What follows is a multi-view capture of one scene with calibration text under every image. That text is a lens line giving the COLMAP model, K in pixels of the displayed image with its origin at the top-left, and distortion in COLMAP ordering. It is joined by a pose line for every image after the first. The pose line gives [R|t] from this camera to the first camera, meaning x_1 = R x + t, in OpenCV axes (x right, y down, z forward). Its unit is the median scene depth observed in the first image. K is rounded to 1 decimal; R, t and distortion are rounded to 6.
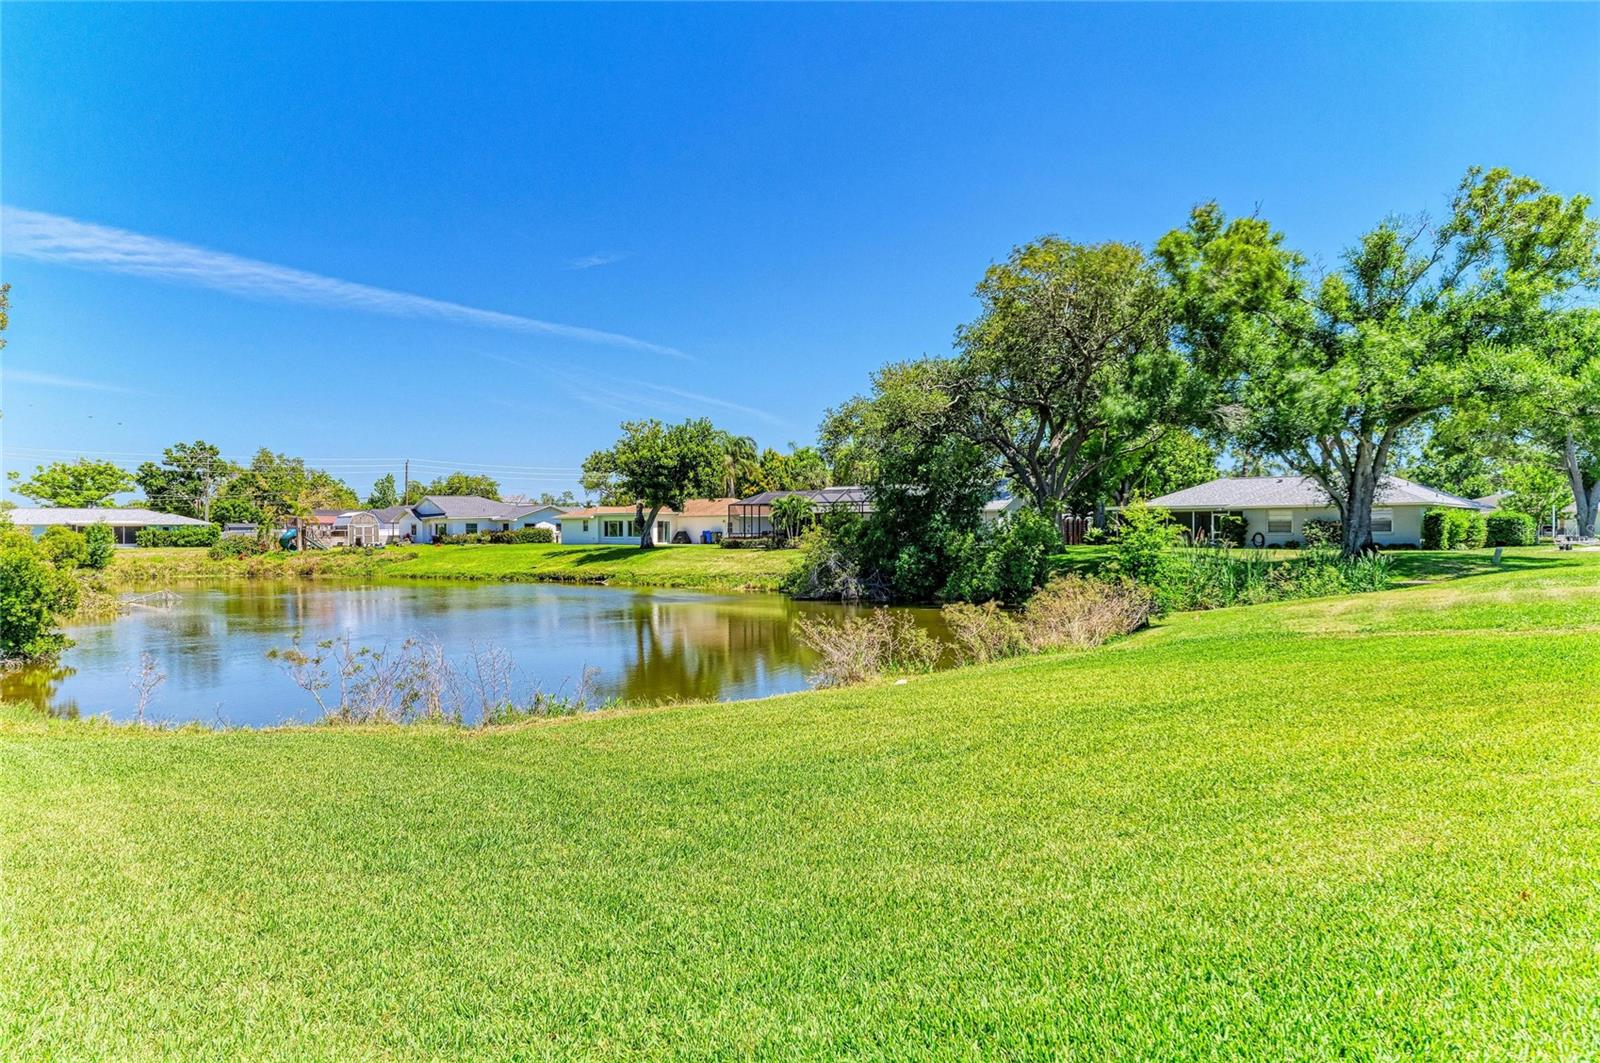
lens RADIAL K [[1042.4, 0, 806.4], [0, 1042.4, 537.2], [0, 0, 1]] dist [0.036354, -0.015778]
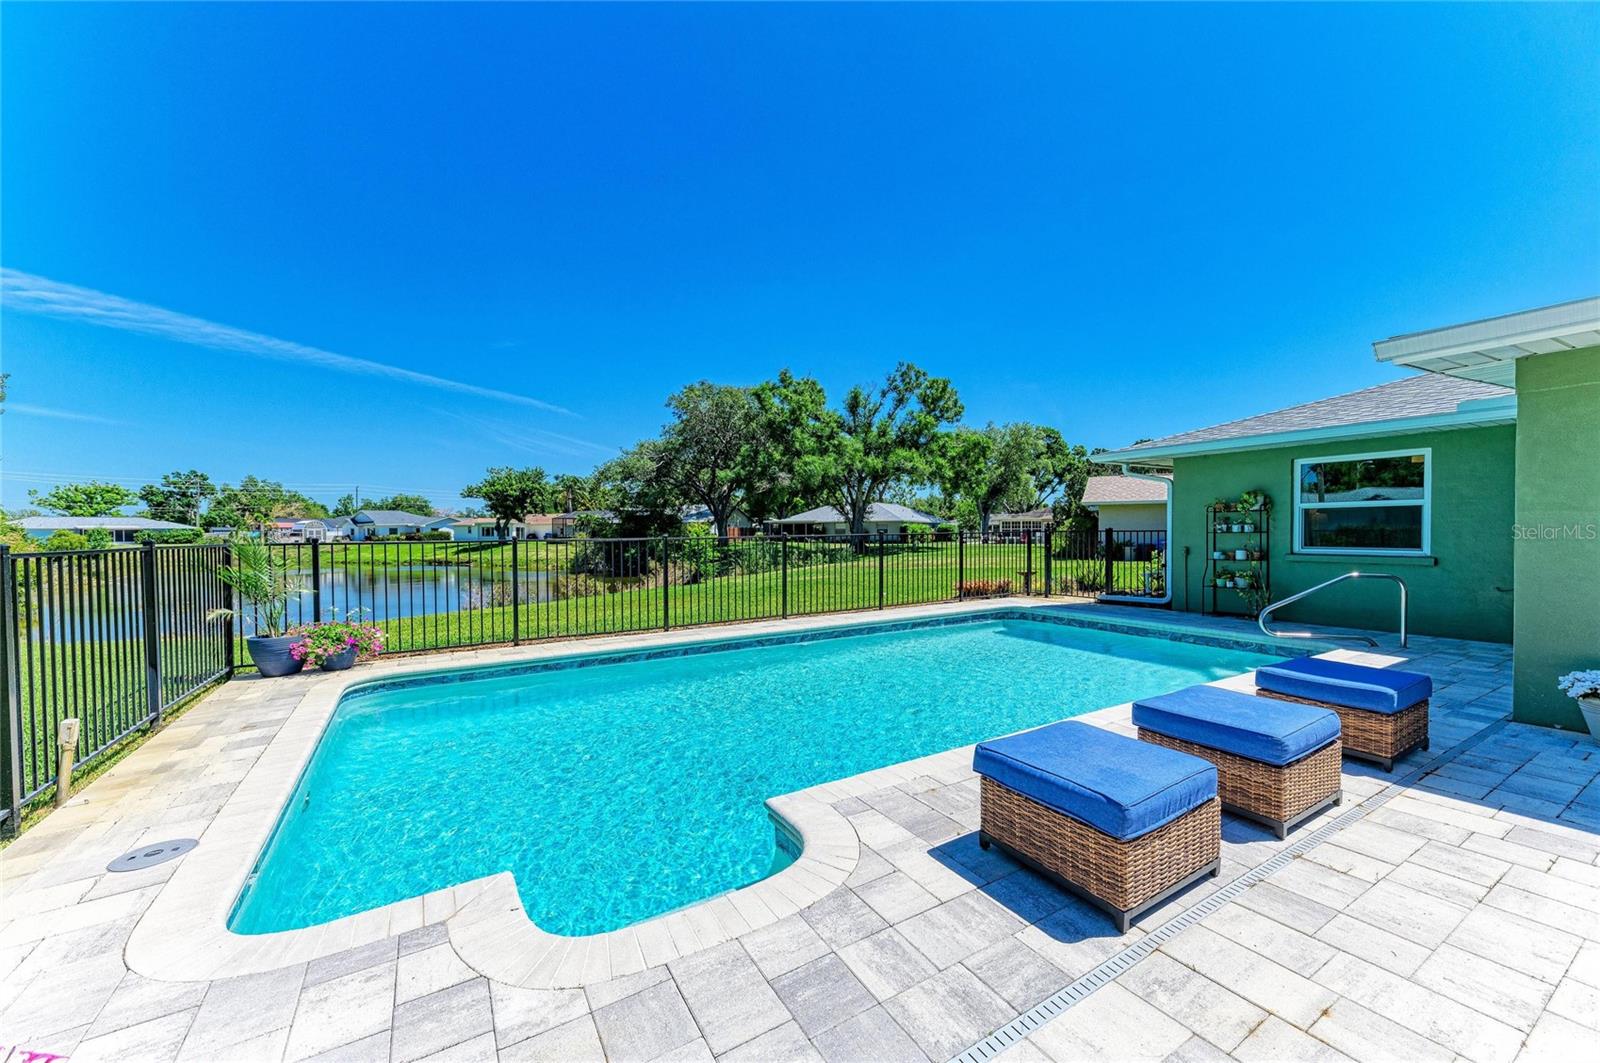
lens RADIAL K [[620.7, 0, 807.8], [0, 620.7, 543.1], [0, 0, 1]] dist [0.020875, -0.007157]
pose [[0.972163, -0.004448, 0.234265, 0.078220], [0.001177, 0.999900, 0.014102, -0.003676], [-0.234304, -0.013434, 0.972070, -0.075757]]
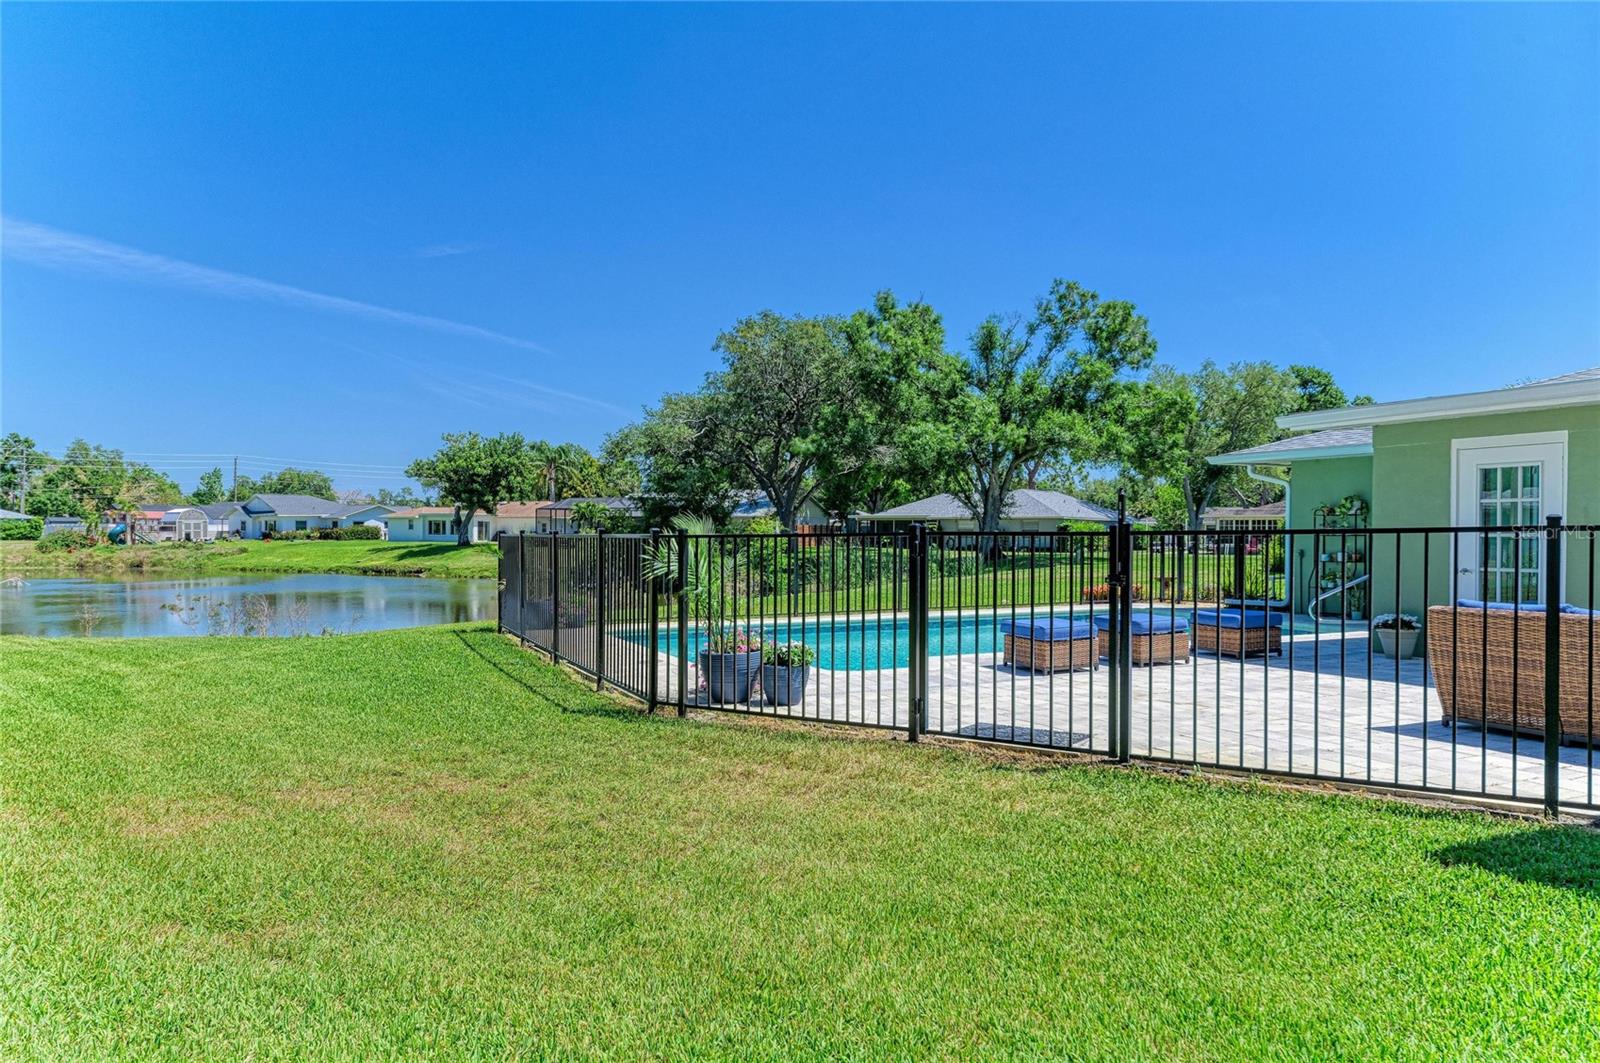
lens RADIAL K [[1042.4, 0, 806.4], [0, 1042.4, 537.2], [0, 0, 1]] dist [0.036354, -0.015778]
pose [[0.990898, 0.010014, 0.134239, 0.056481], [-0.010211, 0.999948, 0.000780, -0.002797], [-0.134224, -0.002144, 0.990949, -0.158208]]
